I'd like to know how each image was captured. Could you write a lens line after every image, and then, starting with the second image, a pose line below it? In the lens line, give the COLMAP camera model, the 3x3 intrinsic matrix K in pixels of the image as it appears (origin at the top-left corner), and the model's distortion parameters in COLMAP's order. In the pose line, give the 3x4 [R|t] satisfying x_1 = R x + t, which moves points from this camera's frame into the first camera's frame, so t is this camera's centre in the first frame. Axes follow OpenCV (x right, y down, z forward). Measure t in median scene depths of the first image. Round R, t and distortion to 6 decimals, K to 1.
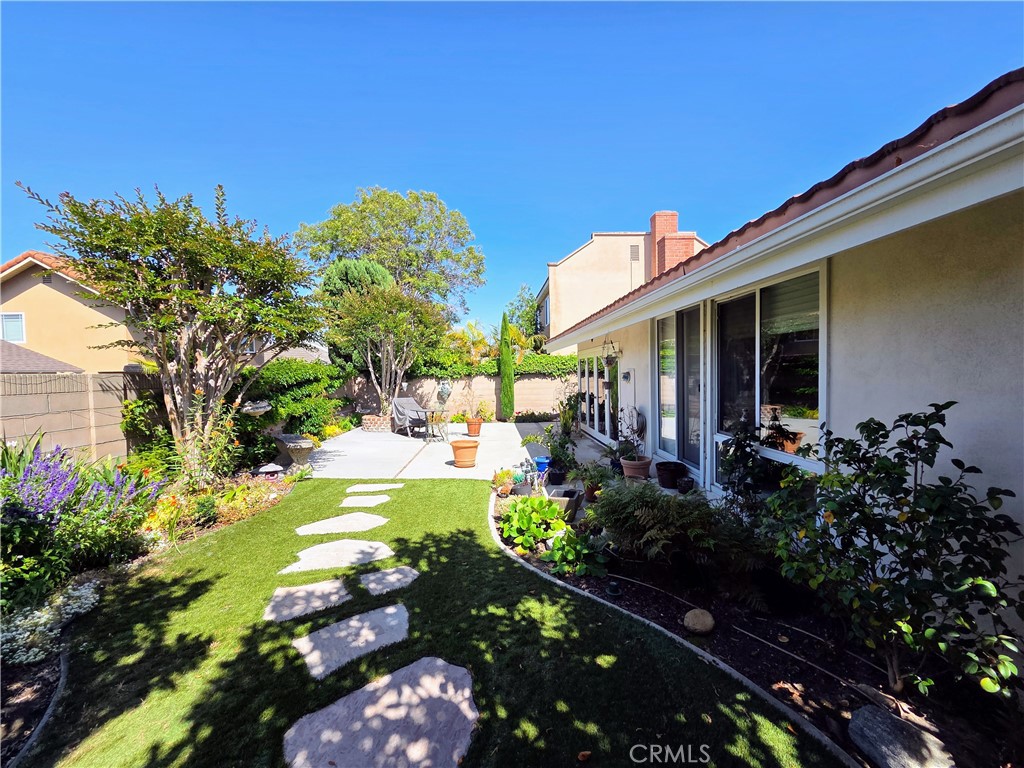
lens RADIAL K [[421.0, 0, 507.6], [0, 421.0, 387.2], [0, 0, 1]] dist [0.002640, 0.000267]
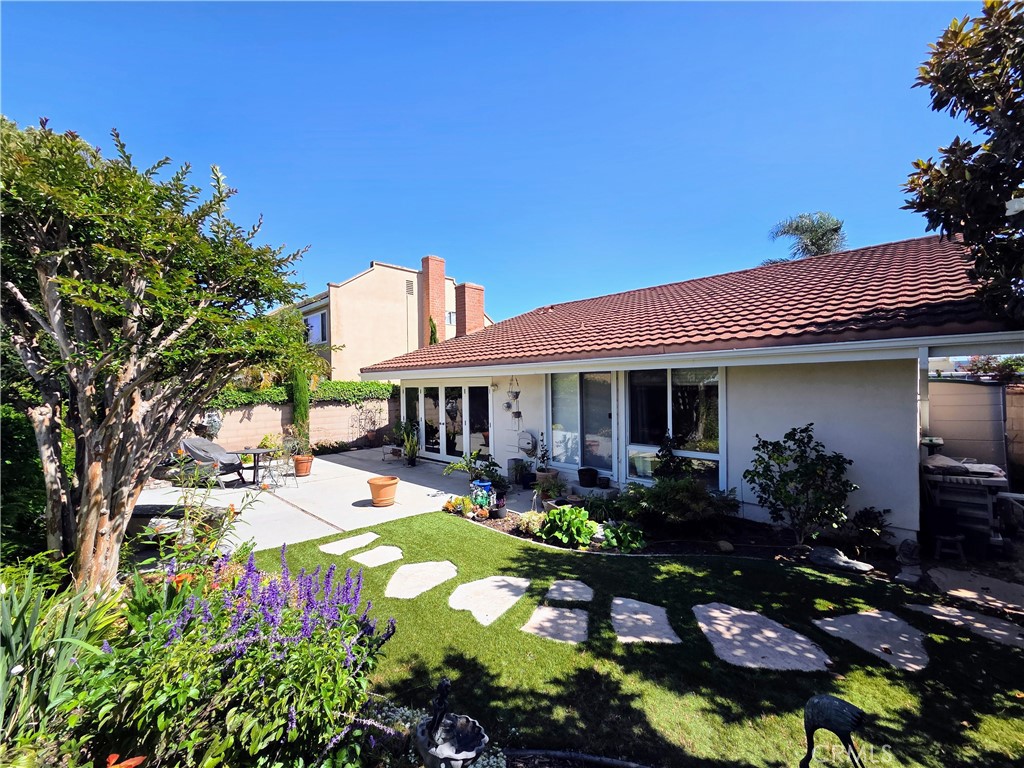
lens RADIAL K [[423.6, 0, 507.7], [0, 423.6, 386.9], [0, 0, 1]] dist [0.003389, -0.000435]
pose [[0.725358, 0.006284, 0.688343, -0.780884], [0.025222, 0.999044, -0.035698, -0.052447], [-0.687910, 0.043255, 0.724506, 0.141357]]
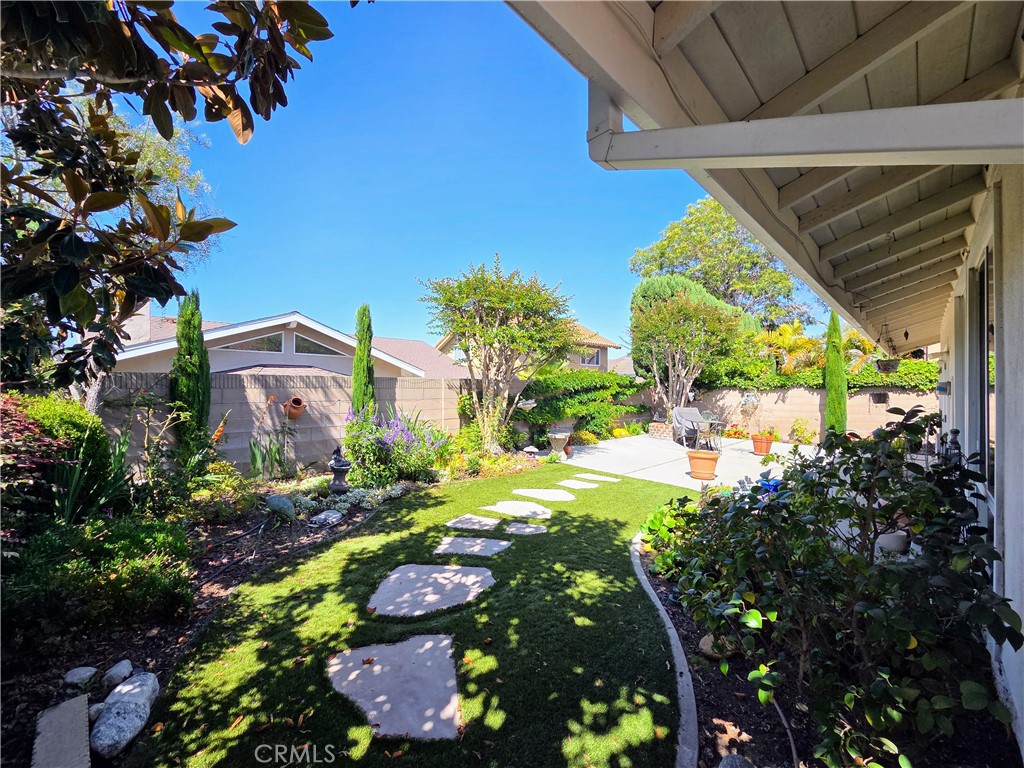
lens RADIAL K [[421.0, 0, 507.6], [0, 421.0, 387.2], [0, 0, 1]] dist [0.002640, 0.000267]
pose [[0.683561, 0.018655, -0.729655, 0.405610], [-0.041021, 0.999075, -0.012886, 0.015733], [0.728740, 0.038740, 0.683694, 0.018778]]
